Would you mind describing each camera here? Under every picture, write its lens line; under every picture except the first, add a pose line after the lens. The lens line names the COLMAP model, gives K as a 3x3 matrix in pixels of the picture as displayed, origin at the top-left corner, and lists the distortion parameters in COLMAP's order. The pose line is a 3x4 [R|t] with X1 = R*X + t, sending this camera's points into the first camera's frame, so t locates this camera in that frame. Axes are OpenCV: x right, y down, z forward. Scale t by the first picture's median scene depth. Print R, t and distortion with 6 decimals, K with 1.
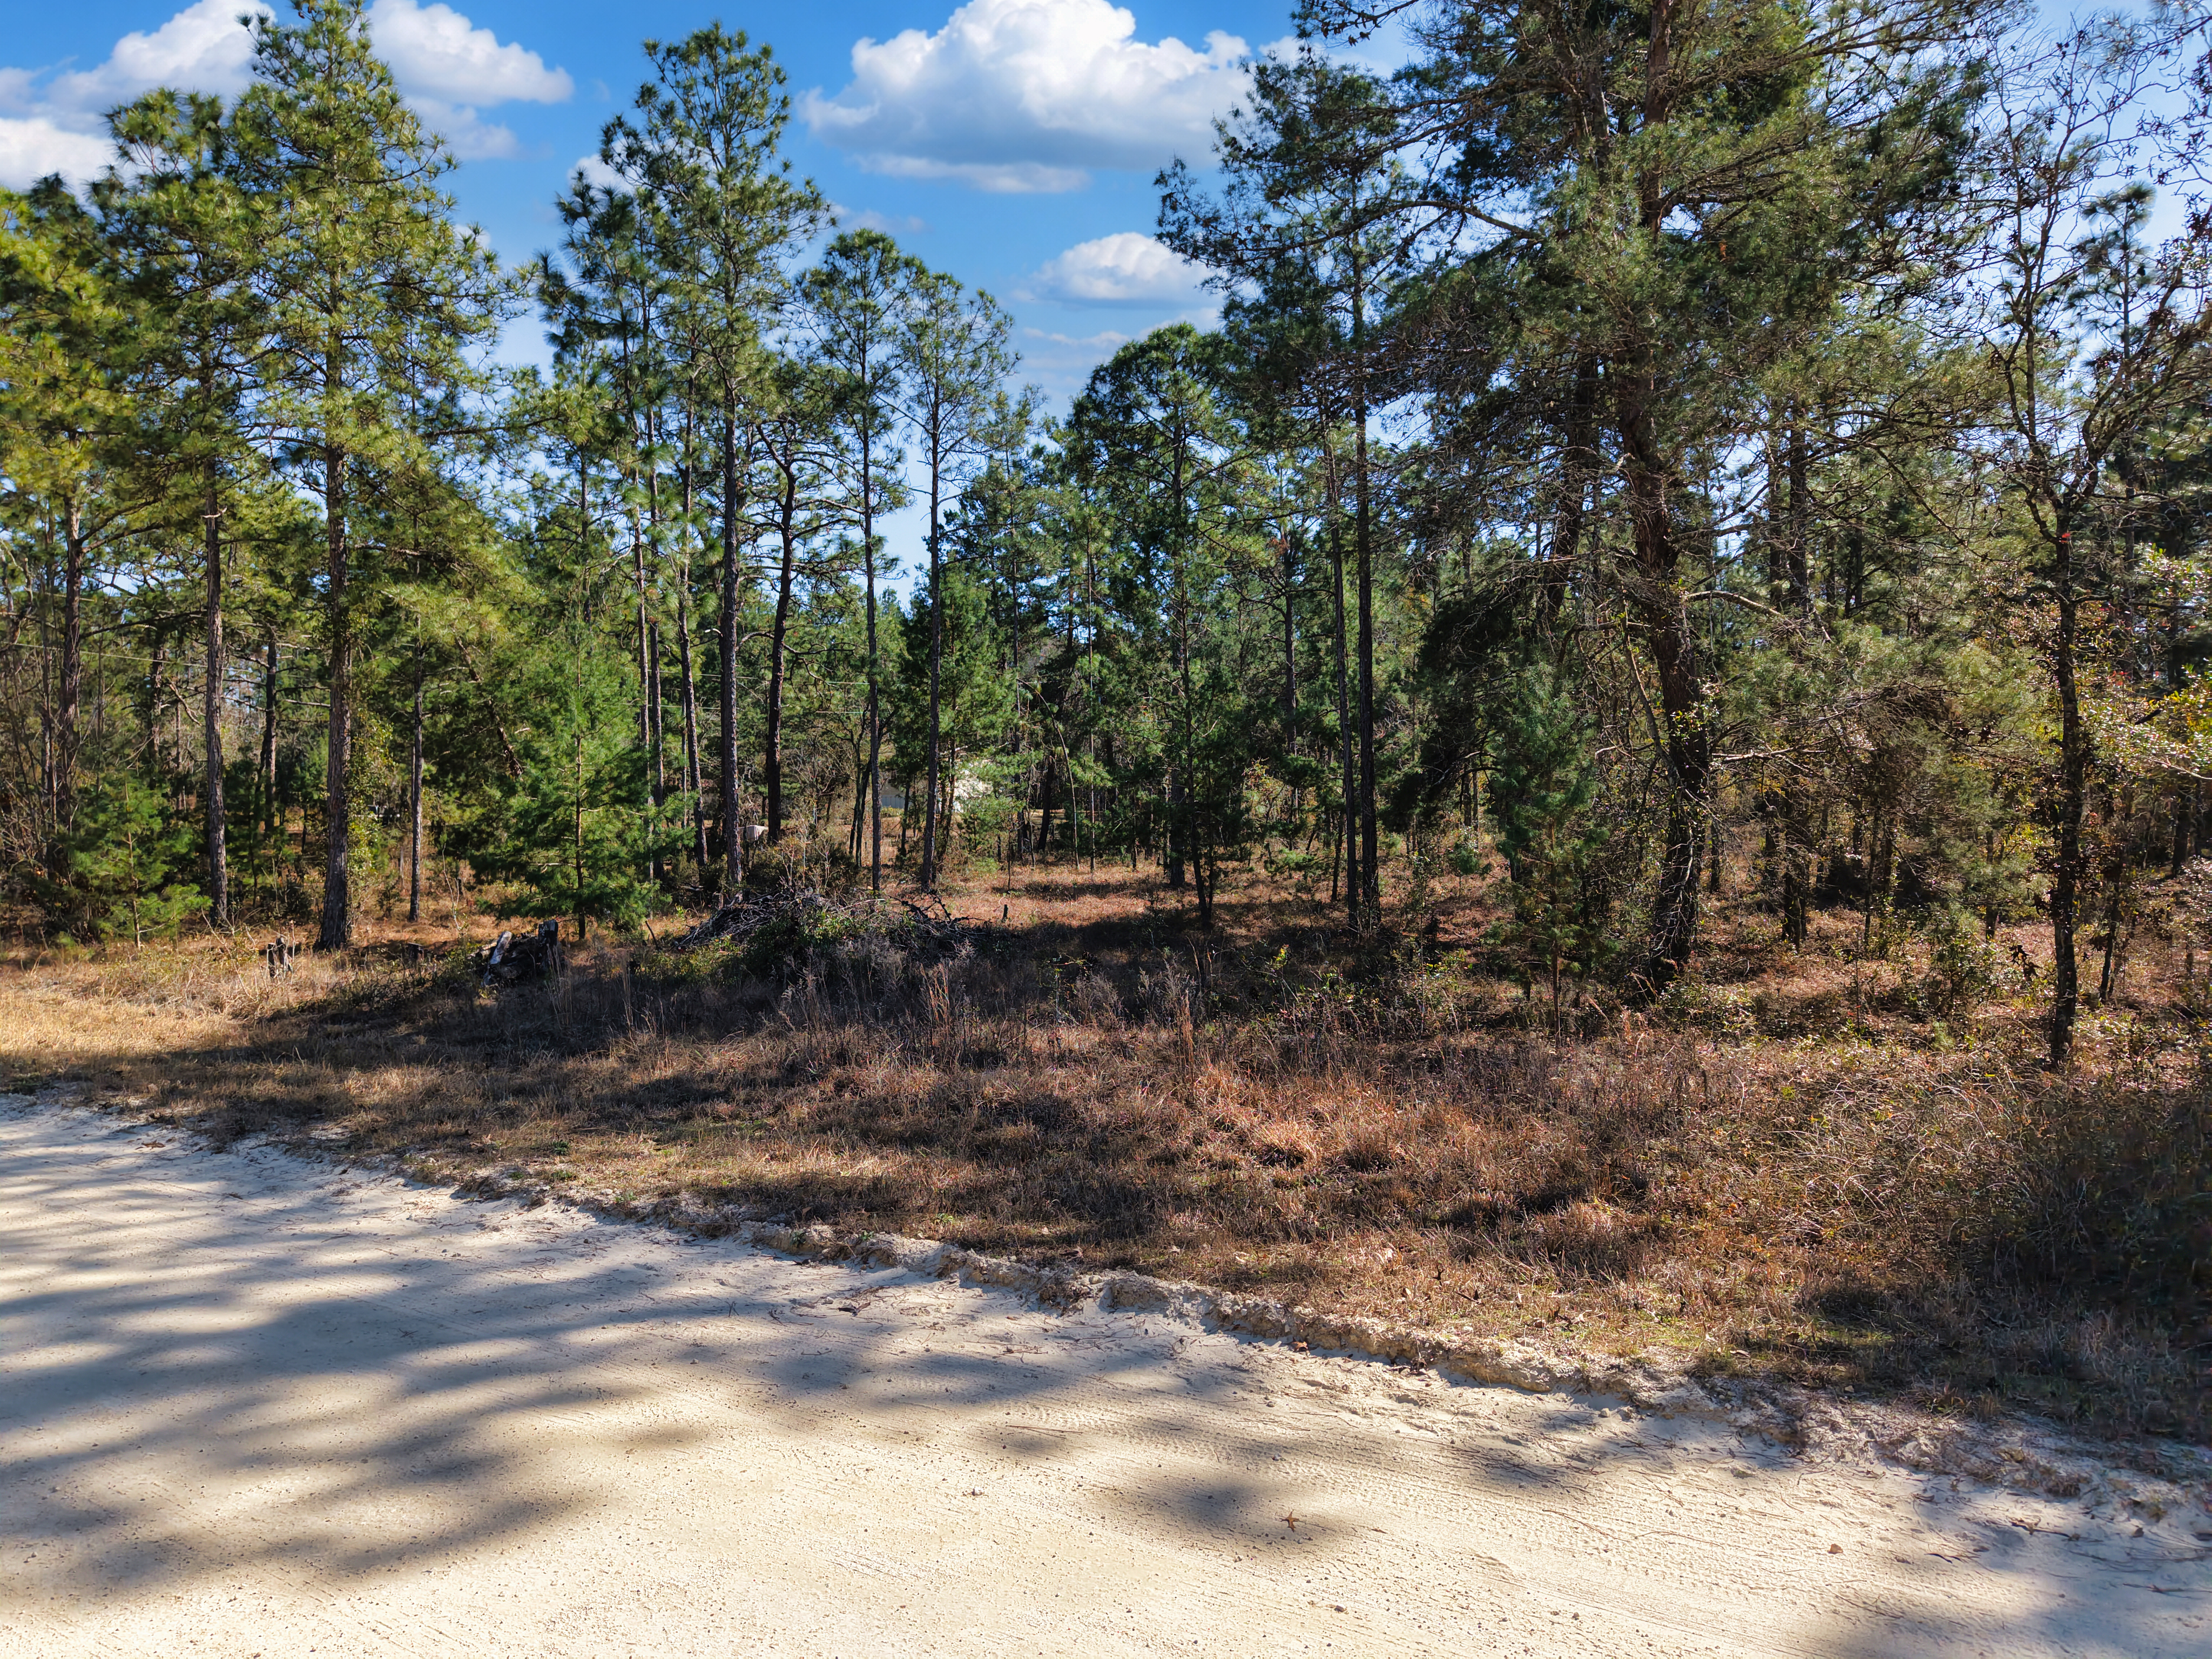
lens RADIAL K [[1519.3, 0, 1094.6], [0, 1519.3, 823.3], [0, 0, 1]] dist [0.028774, -0.033002]
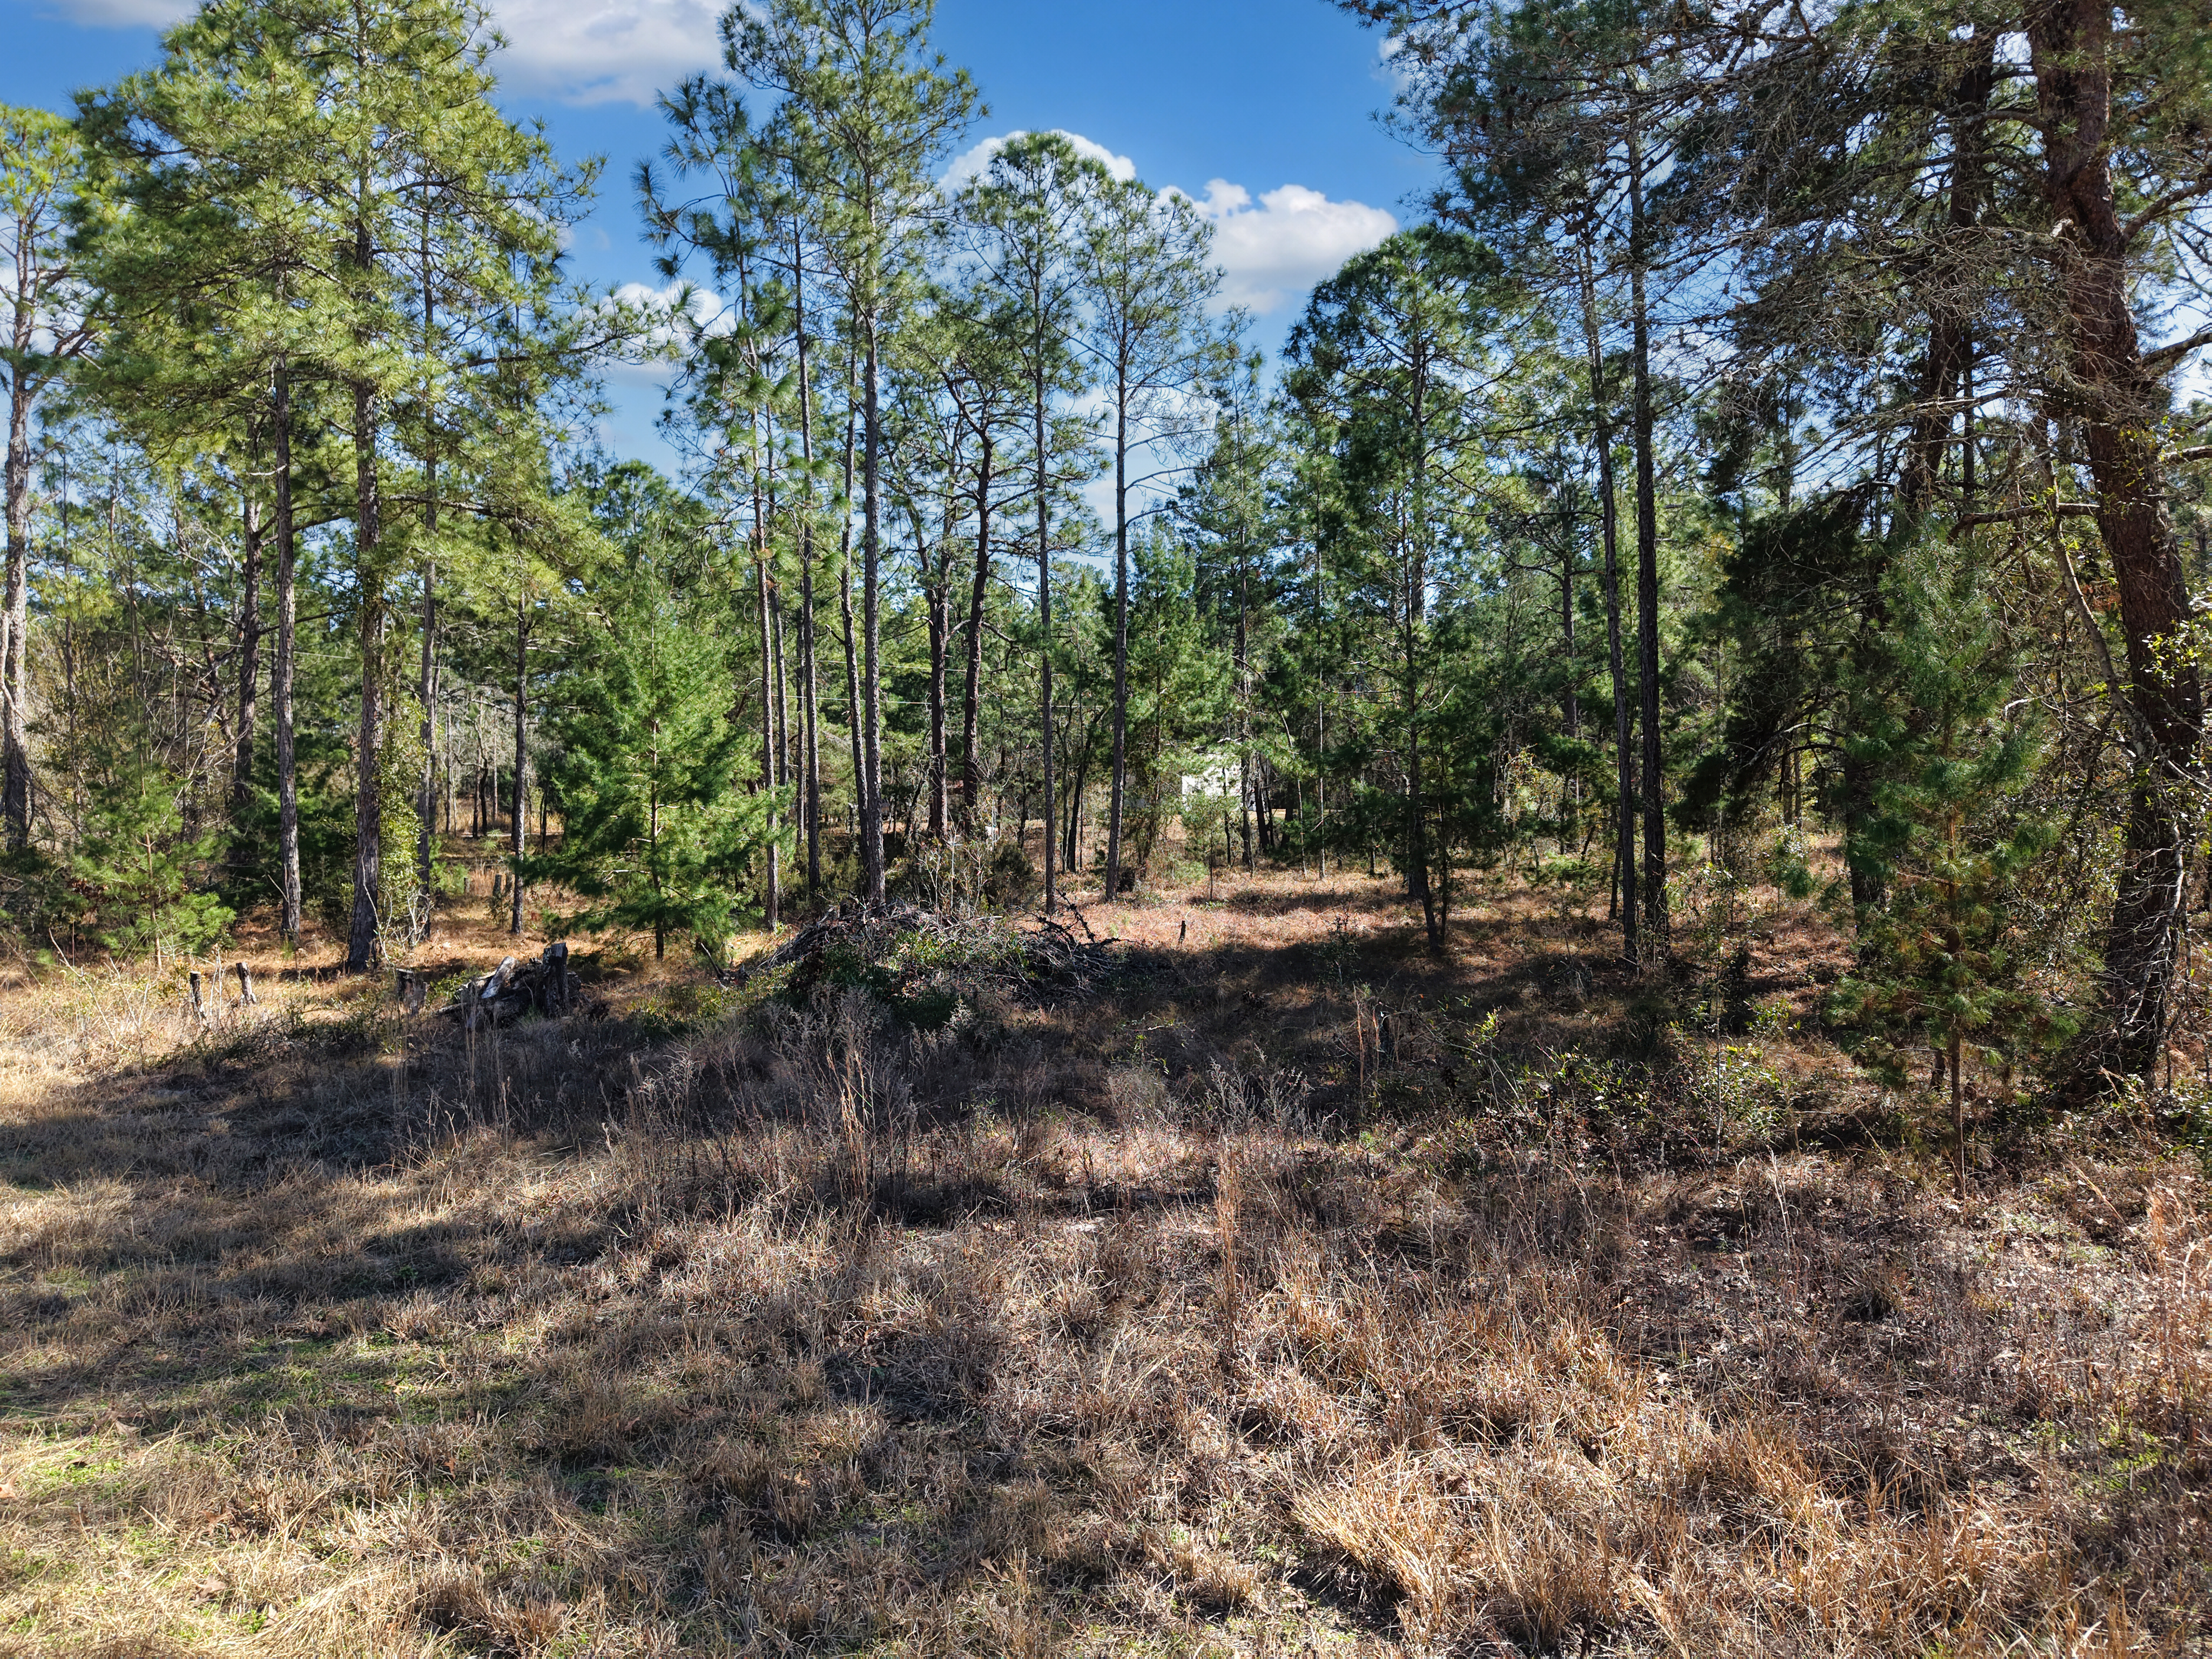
lens RADIAL K [[1519.3, 0, 1094.6], [0, 1519.3, 823.3], [0, 0, 1]] dist [0.028774, -0.033002]
pose [[0.982959, -0.002651, -0.183805, 0.038321], [0.002288, 0.999995, -0.002186, 0.001921], [0.183810, 0.001728, 0.982960, 0.163024]]
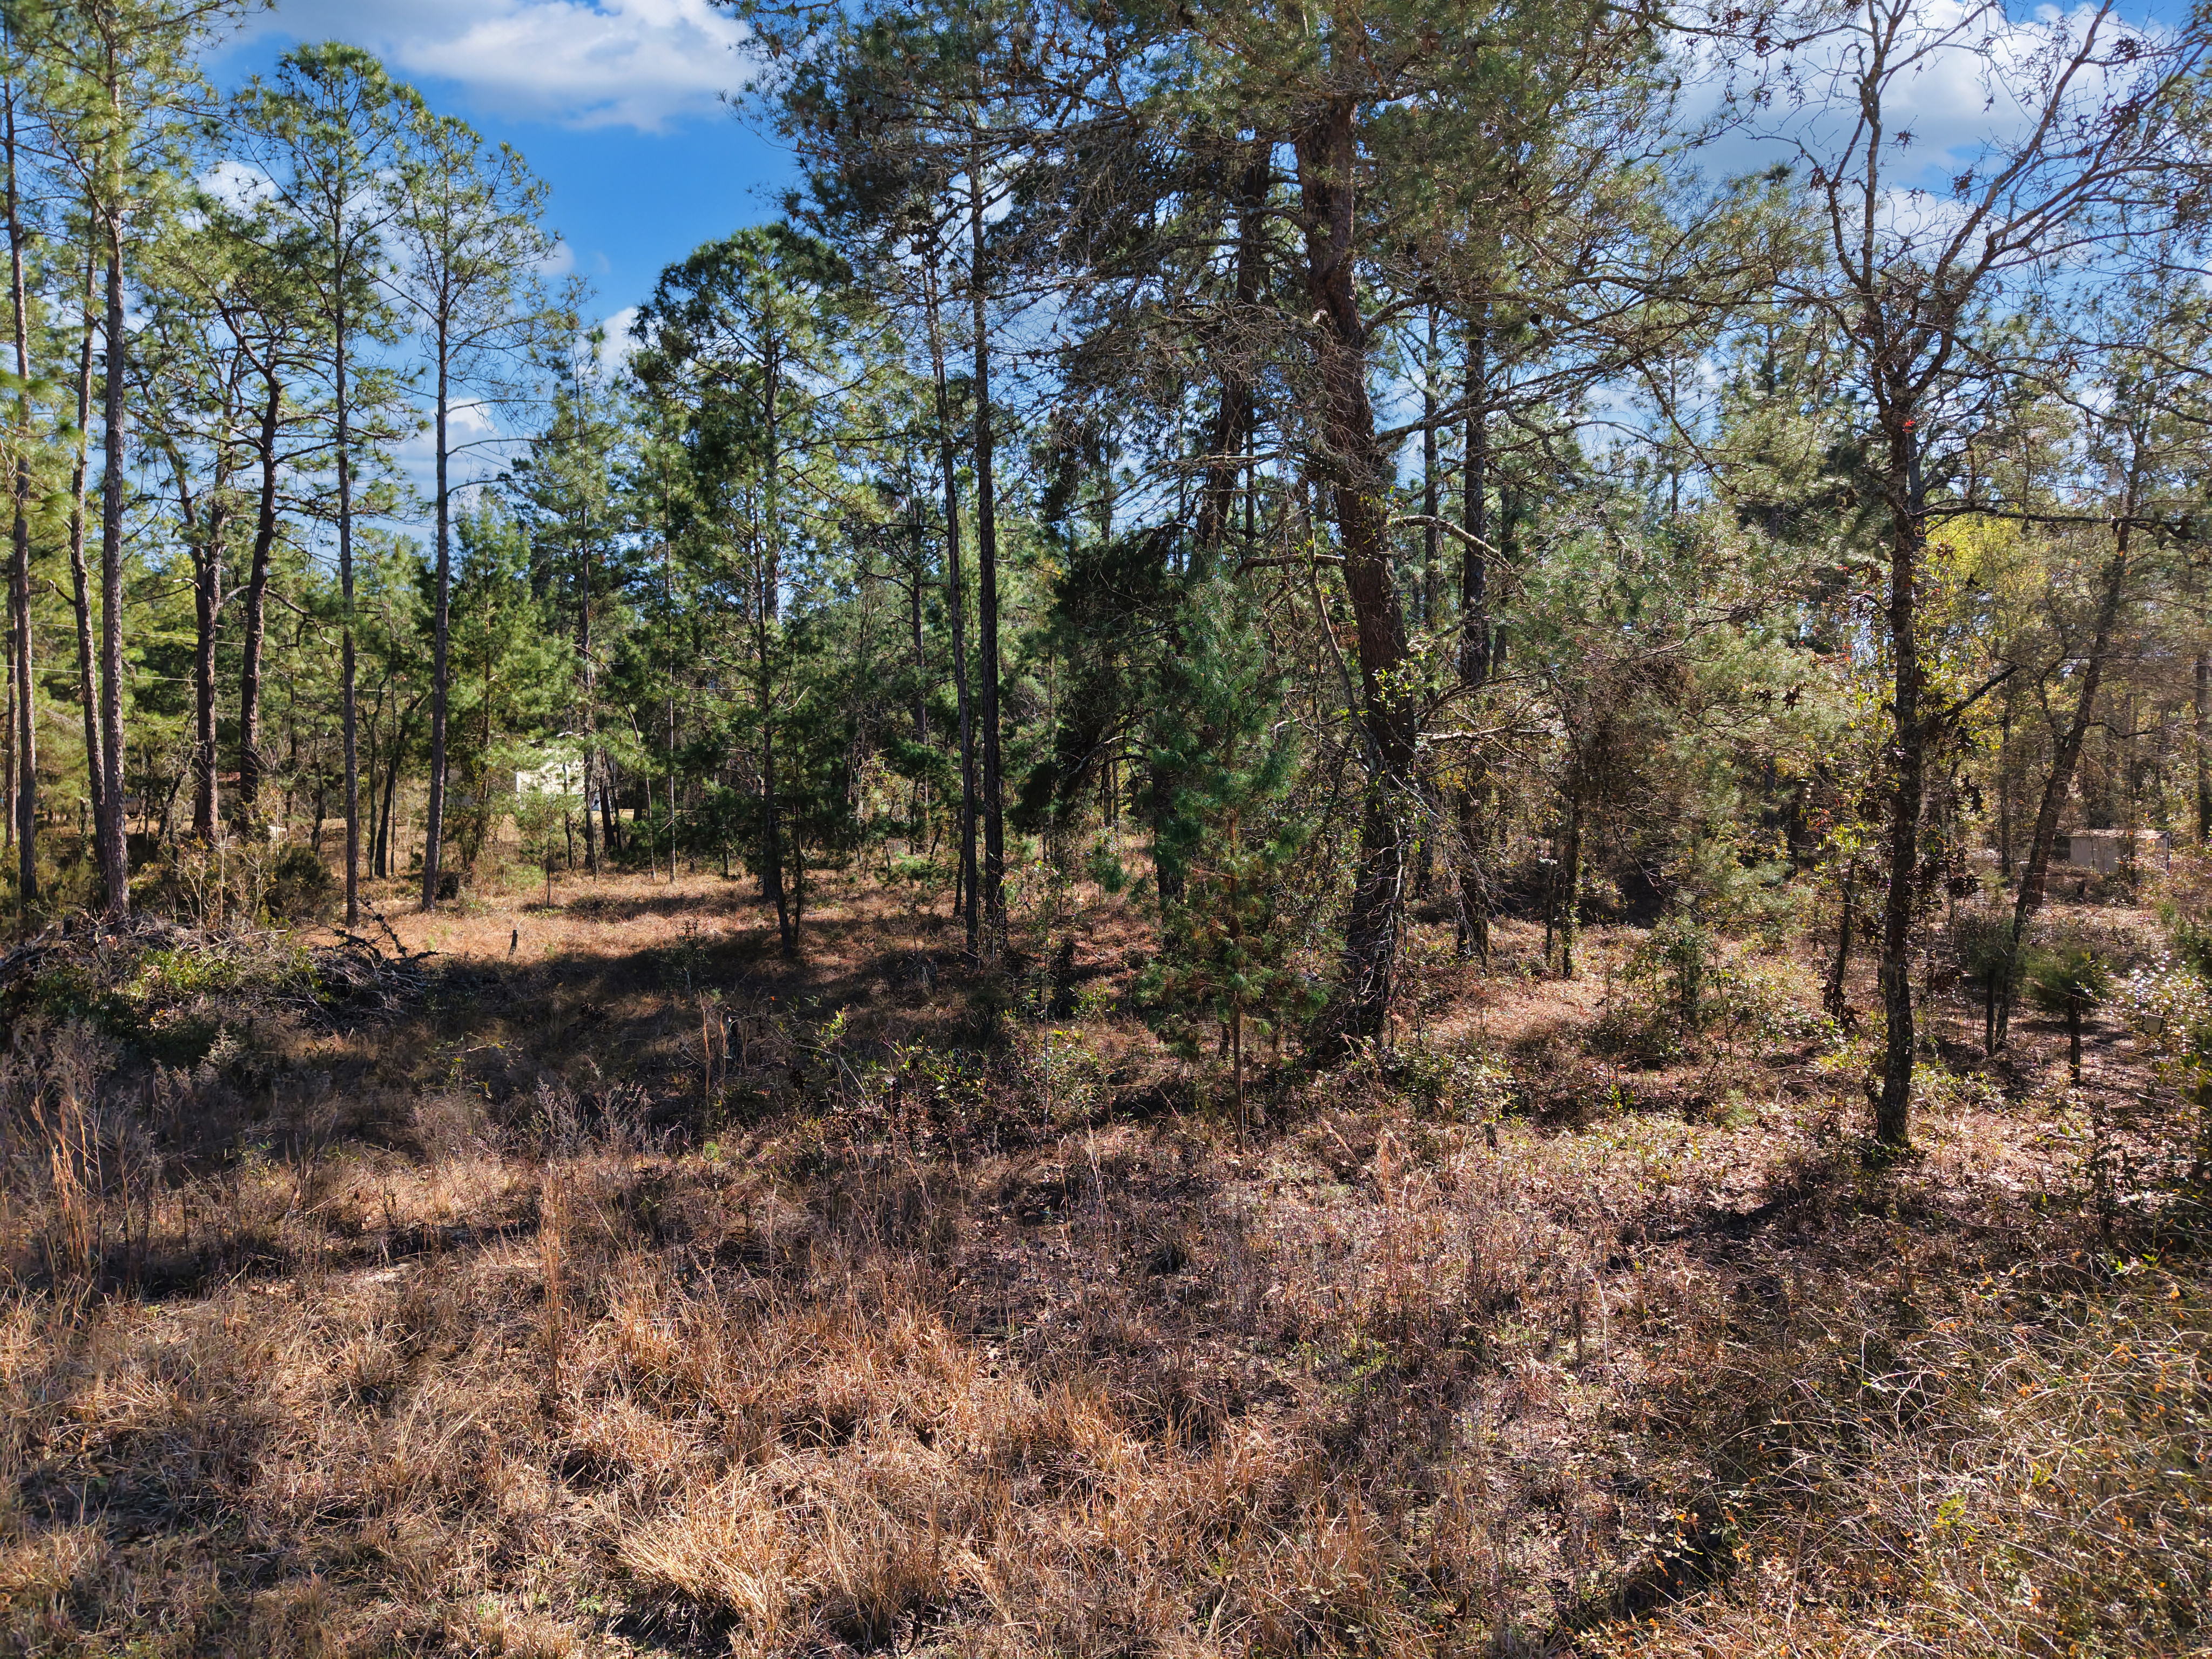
lens RADIAL K [[1500.7, 0, 1145.9], [0, 1500.7, 841.4], [0, 0, 1]] dist [0.031478, -0.051265]
pose [[0.964652, -0.001482, 0.263524, 0.040077], [-0.000929, 0.999959, 0.009022, 0.002233], [-0.263526, -0.008948, 0.964611, 0.168092]]
